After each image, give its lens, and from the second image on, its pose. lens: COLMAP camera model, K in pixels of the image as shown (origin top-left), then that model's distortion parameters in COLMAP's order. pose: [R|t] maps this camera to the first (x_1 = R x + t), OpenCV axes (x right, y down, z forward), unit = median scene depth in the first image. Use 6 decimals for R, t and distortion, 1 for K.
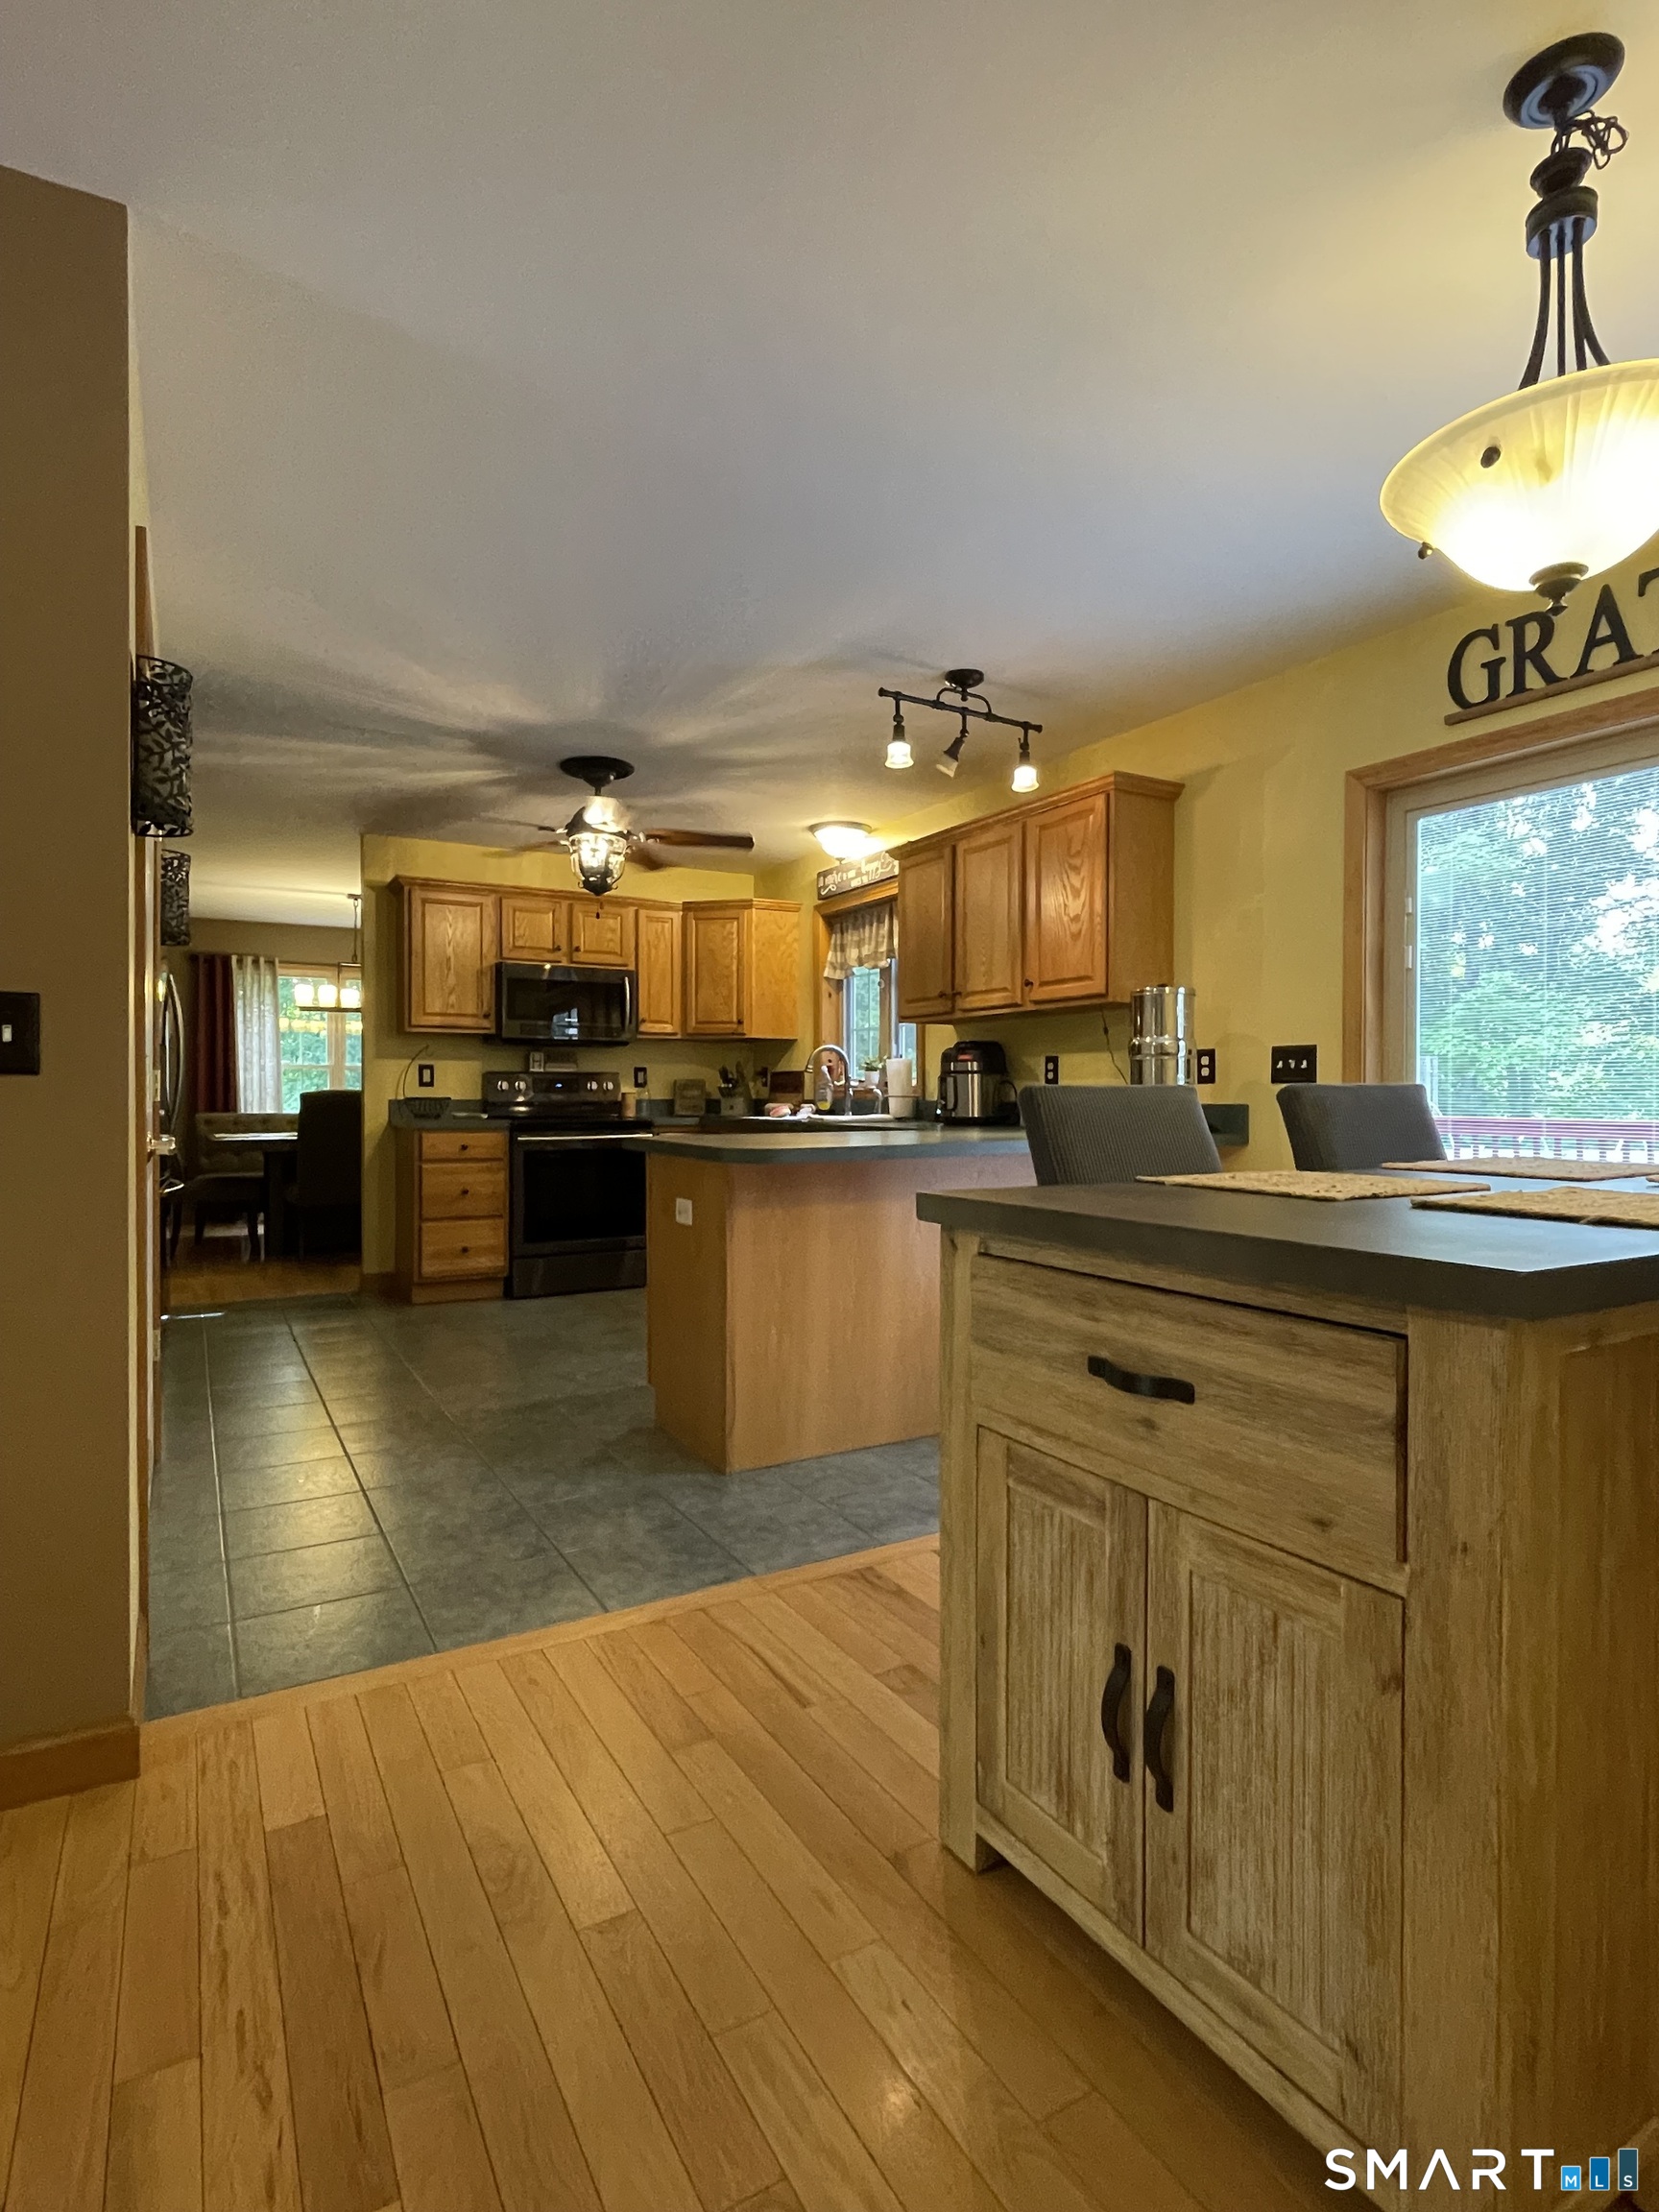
lens RADIAL K [[1127.2, 0, 834.5], [0, 1127.2, 1096.6], [0, 0, 1]] dist [-0.006570, -0.000838]
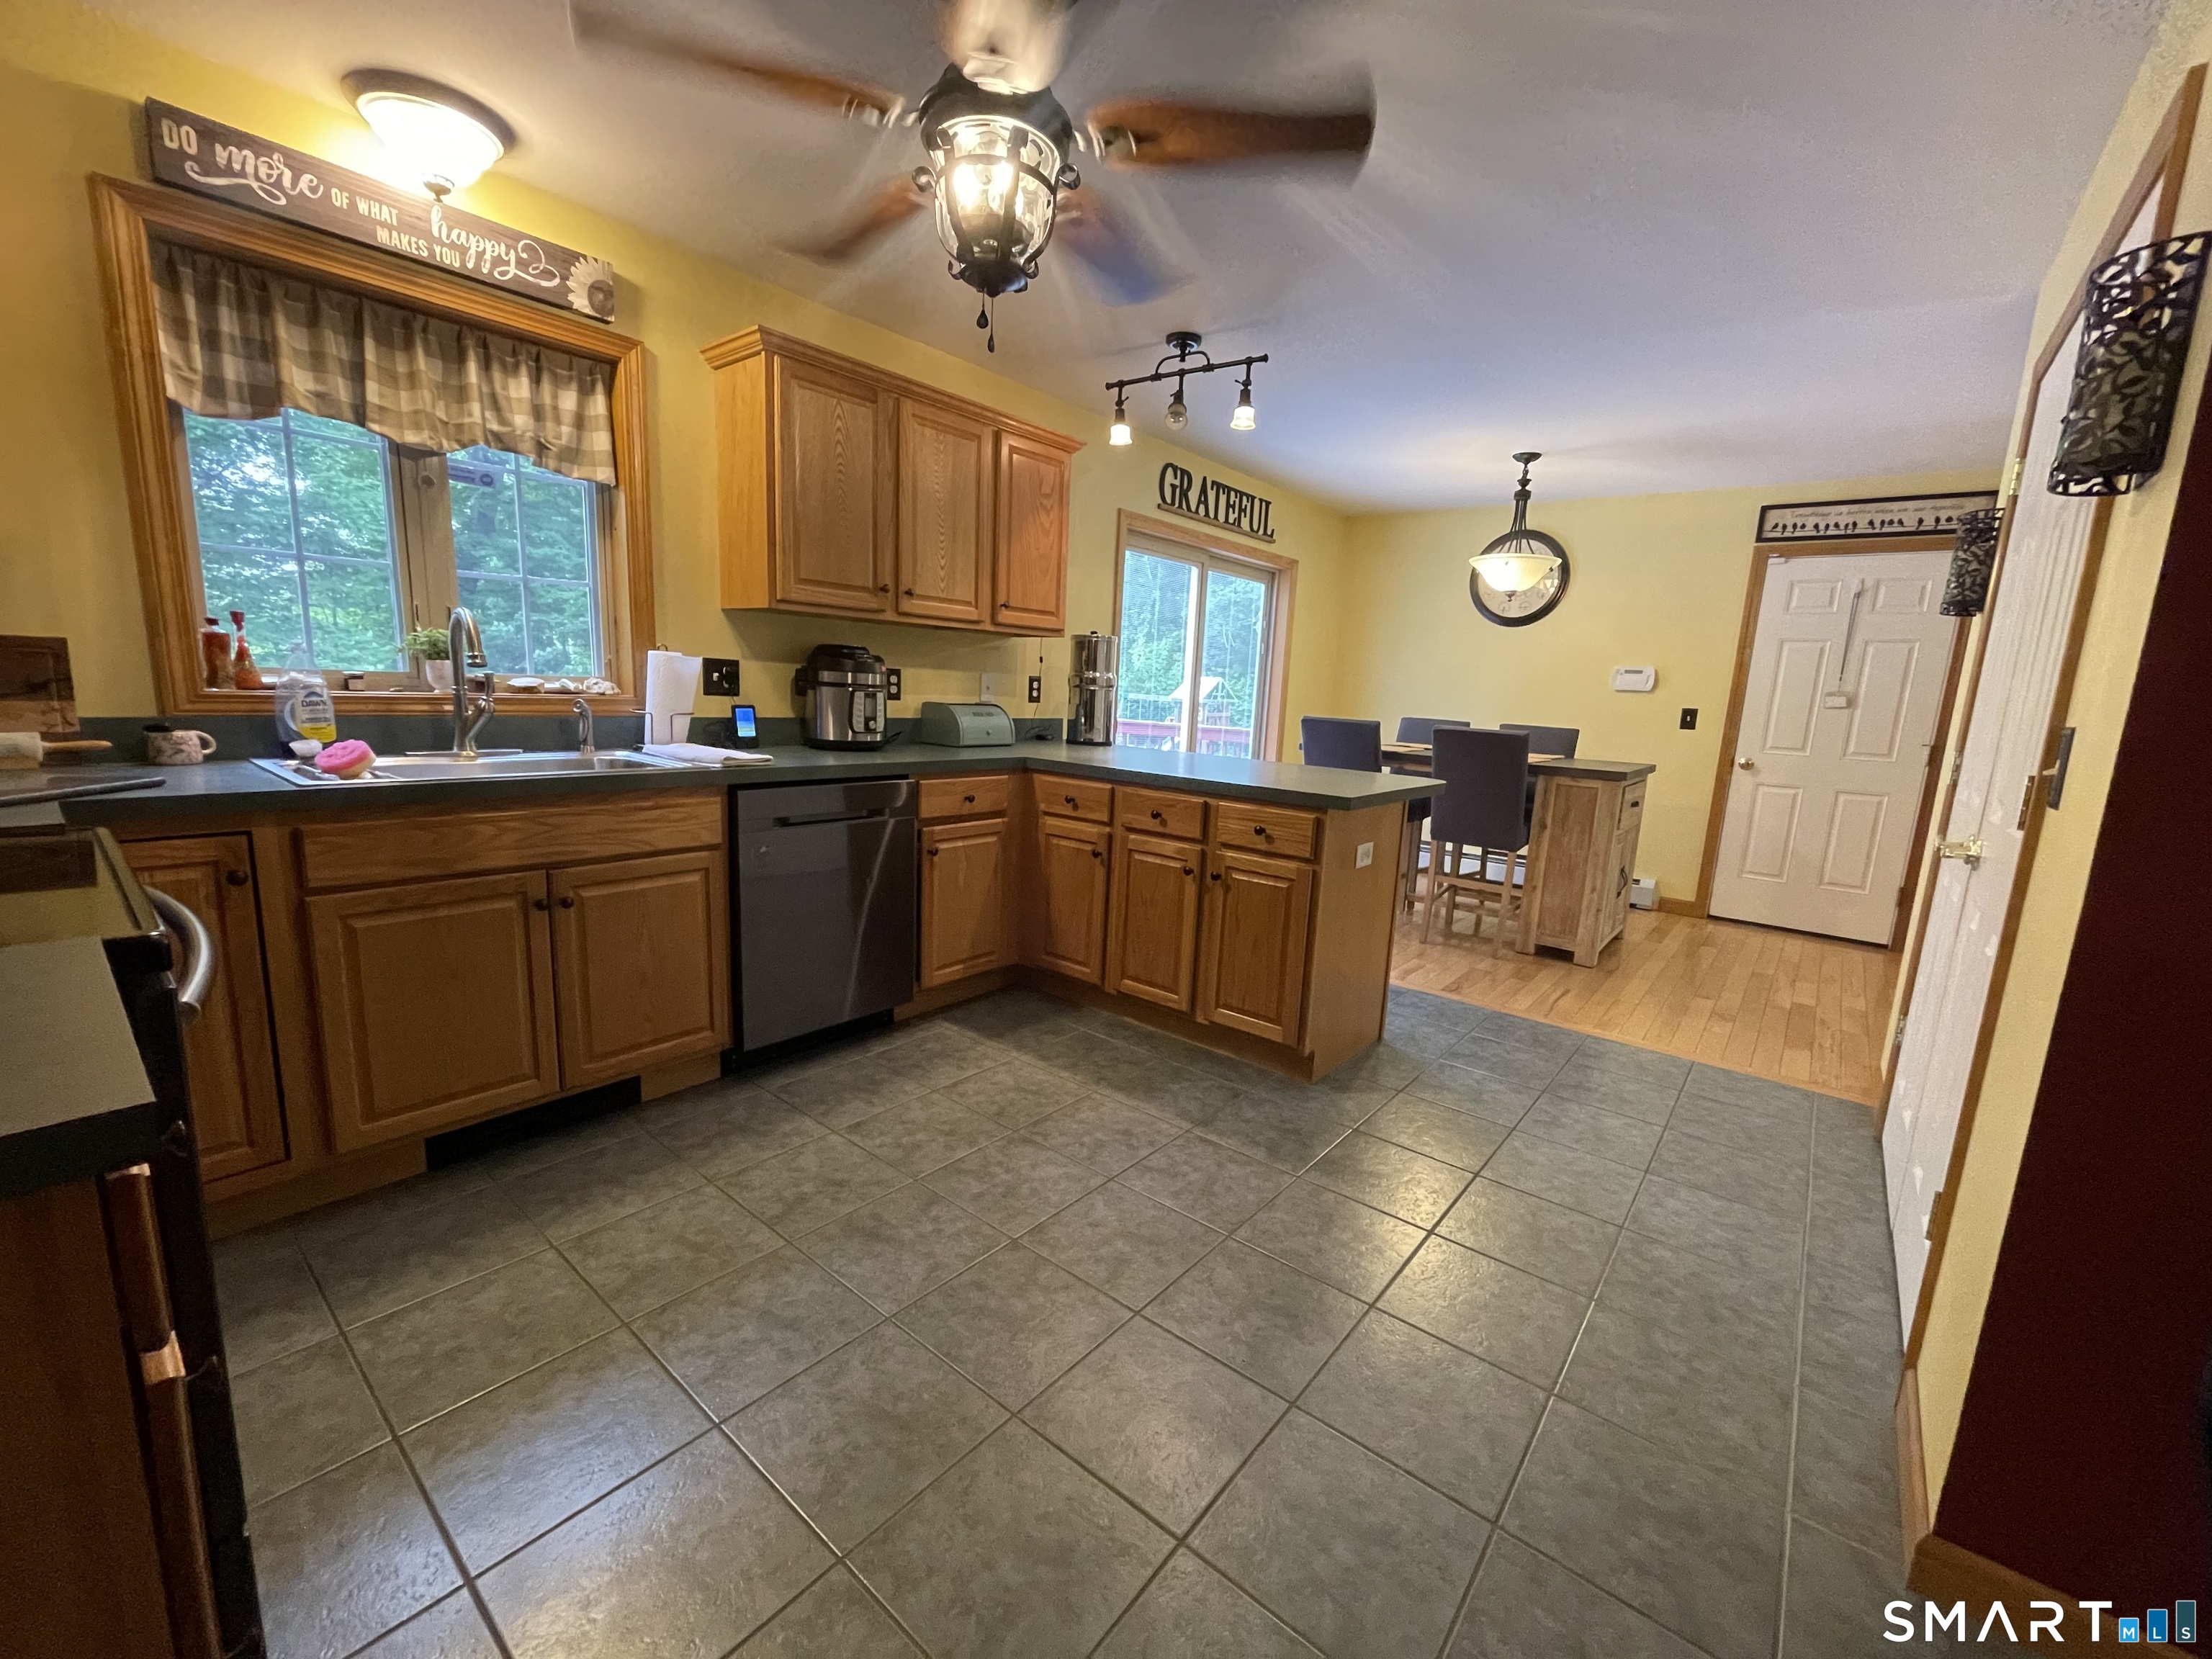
lens RADIAL K [[895.8, 0, 1109.9], [0, 895.8, 844.2], [0, 0, 1]] dist [-0.001607, -0.000476]
pose [[-0.358037, -0.183115, 0.915575, -0.876781], [-0.045004, 0.982825, 0.178967, -0.051280], [-0.932622, 0.022872, -0.360129, 1.641283]]
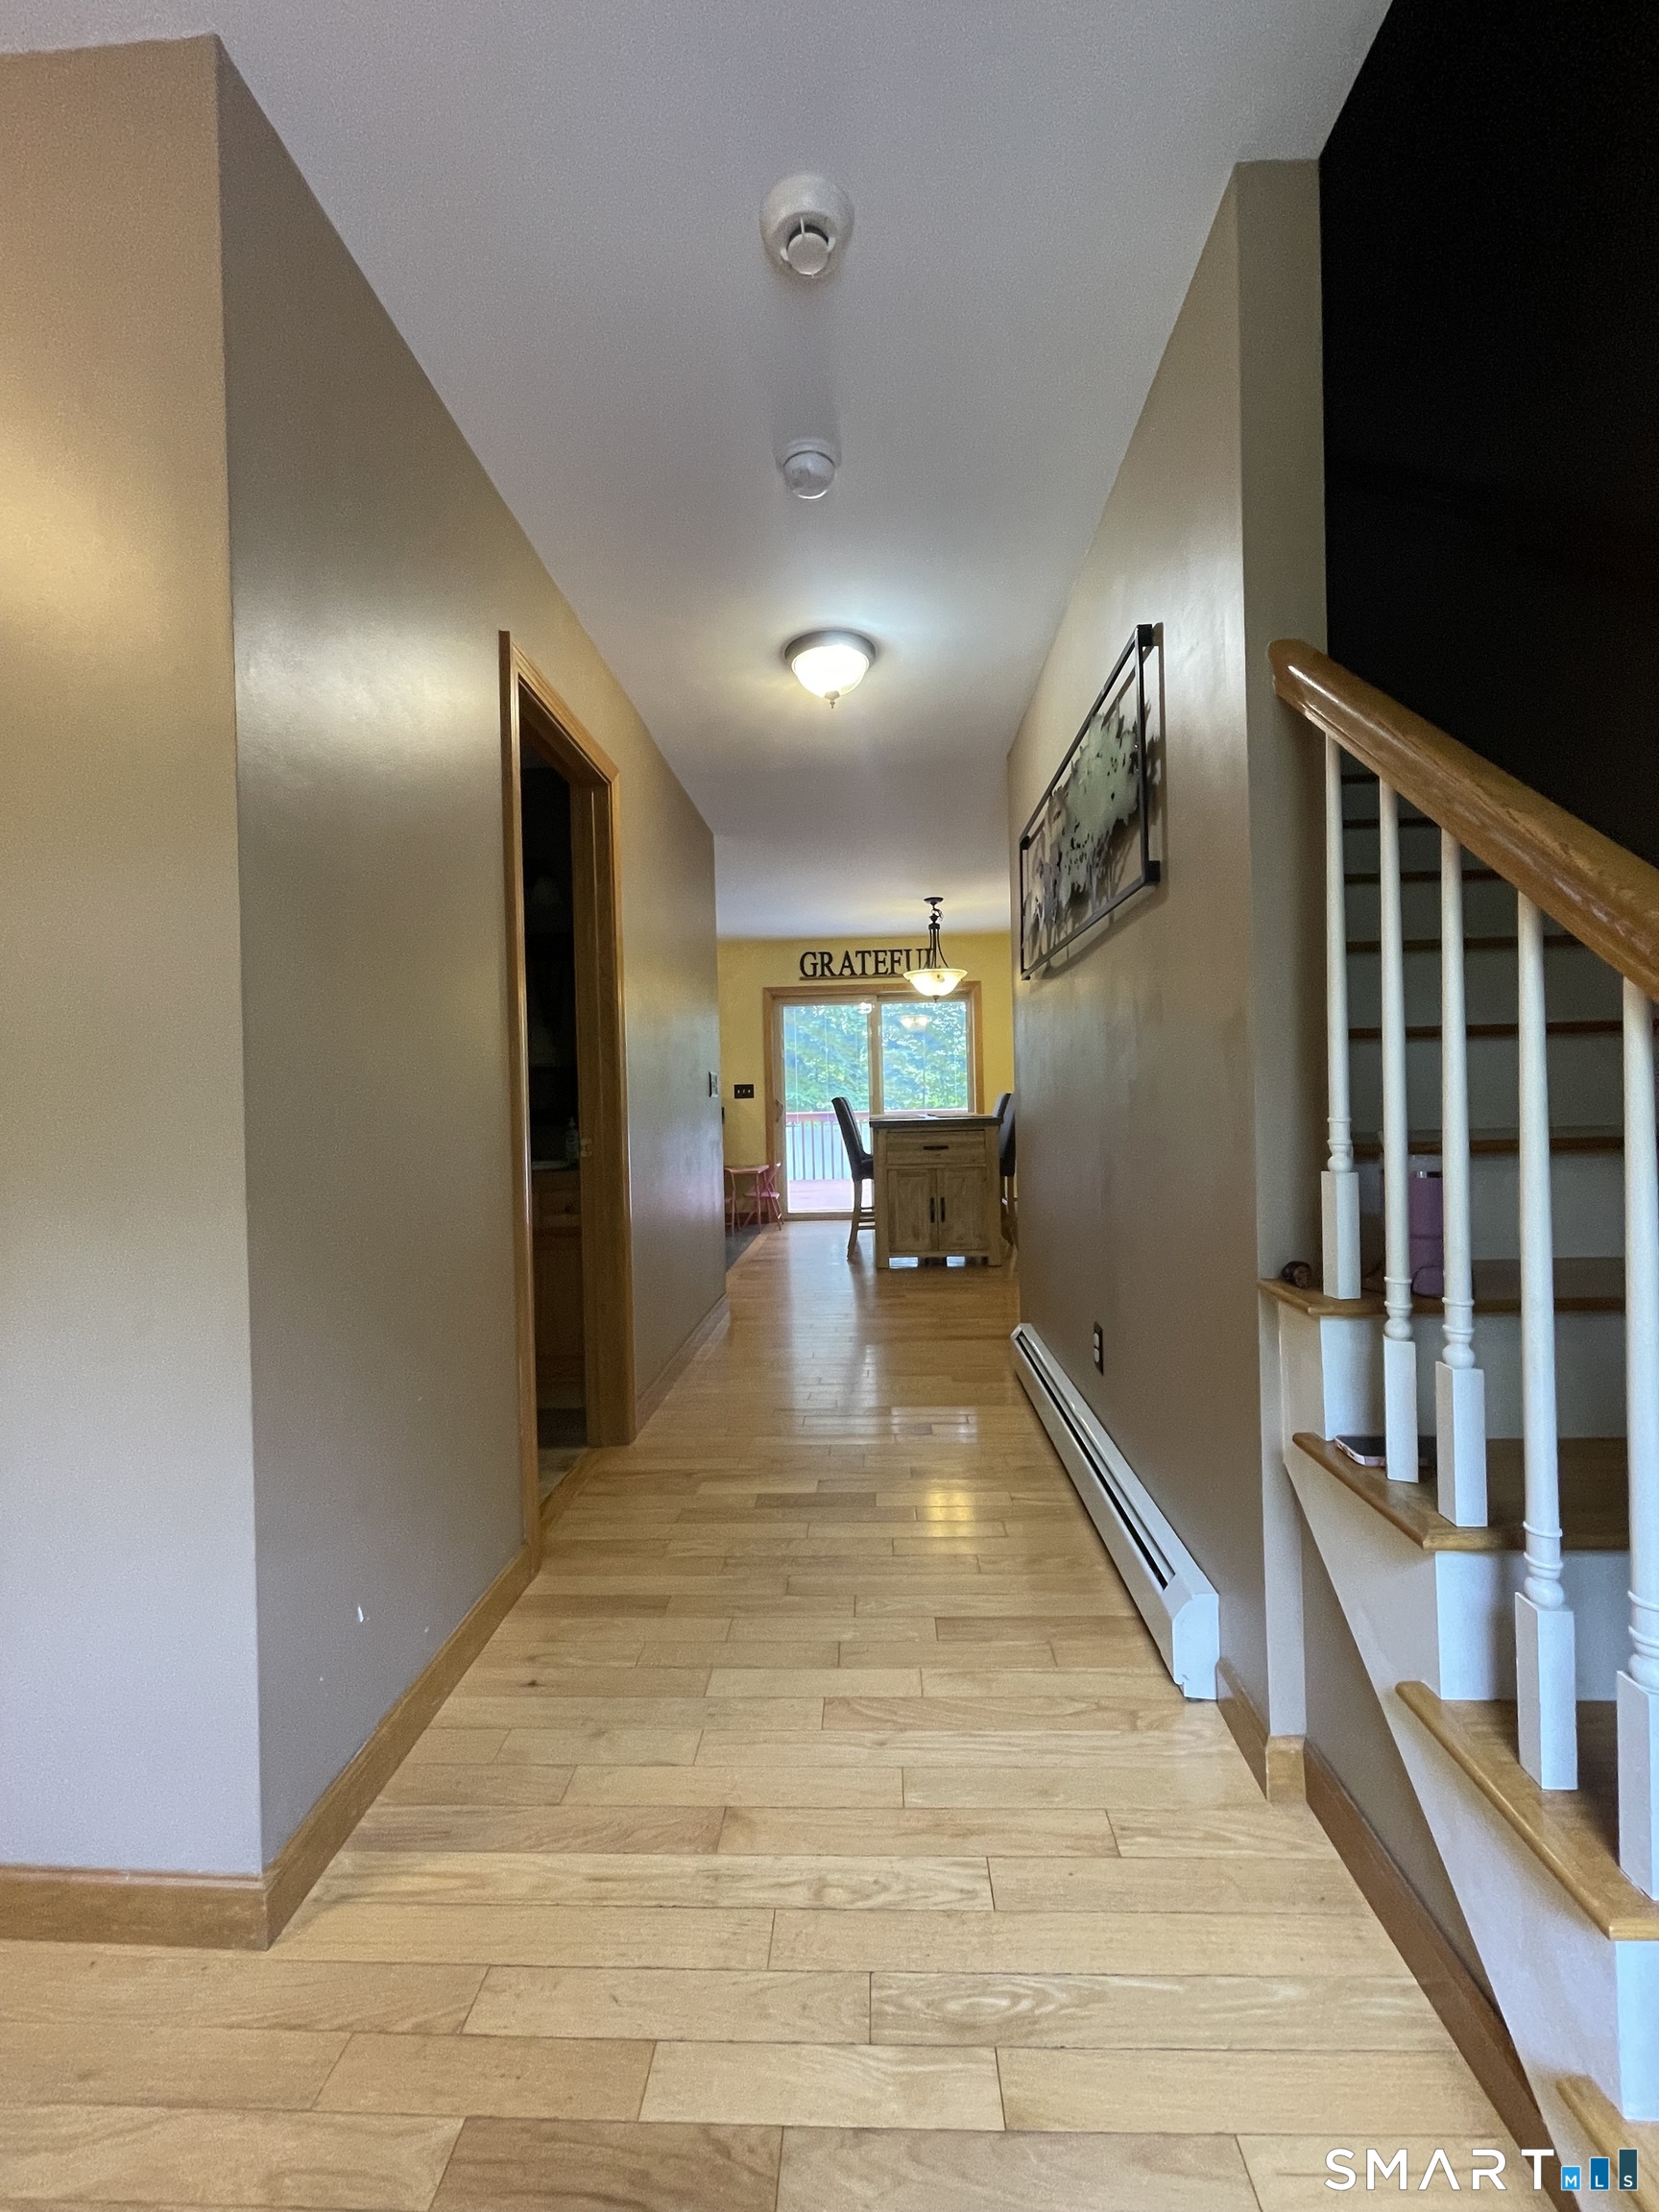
lens RADIAL K [[895.8, 0, 833.7], [0, 895.8, 1105.3], [0, 0, 1]] dist [-0.001607, -0.000476]
pose [[0.538920, -0.016853, 0.842188, -1.483229], [0.027379, 0.999622, 0.002483, 0.006540], [-0.841912, 0.021720, 0.539178, -0.386139]]
